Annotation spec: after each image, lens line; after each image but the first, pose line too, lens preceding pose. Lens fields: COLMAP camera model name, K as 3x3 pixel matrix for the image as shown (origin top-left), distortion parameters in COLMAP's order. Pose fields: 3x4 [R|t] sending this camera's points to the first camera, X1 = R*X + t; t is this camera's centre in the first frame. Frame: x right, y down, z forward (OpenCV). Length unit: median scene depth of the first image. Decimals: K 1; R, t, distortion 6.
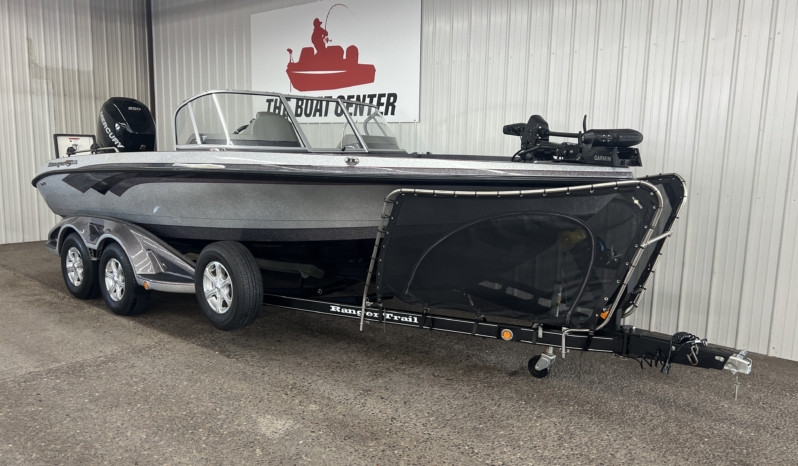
lens RADIAL K [[610.7, 0, 391.6], [0, 610.7, 230.5], [0, 0, 1]] dist [0.028463, -0.034490]
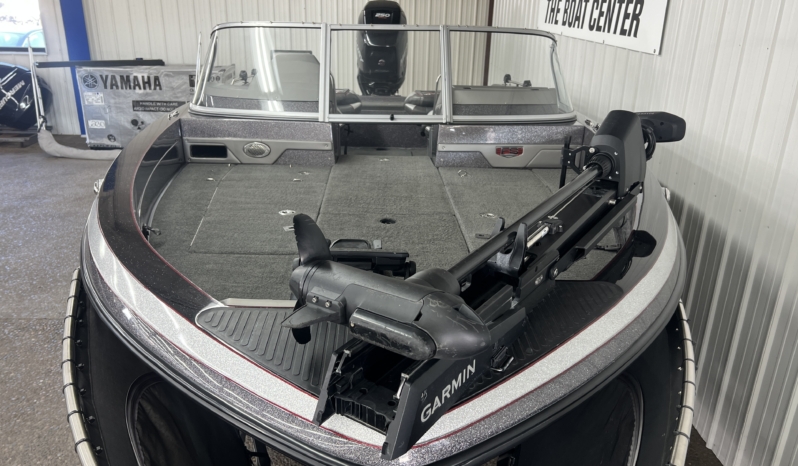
lens RADIAL K [[610.7, 0, 398.7], [0, 610.7, 234.6], [0, 0, 1]] dist [0.028463, -0.034490]
pose [[0.689056, 0.256499, -0.677799, 0.278860], [-0.109050, 0.961319, 0.252930, -0.124928], [0.716457, -0.100368, 0.690374, 0.395792]]
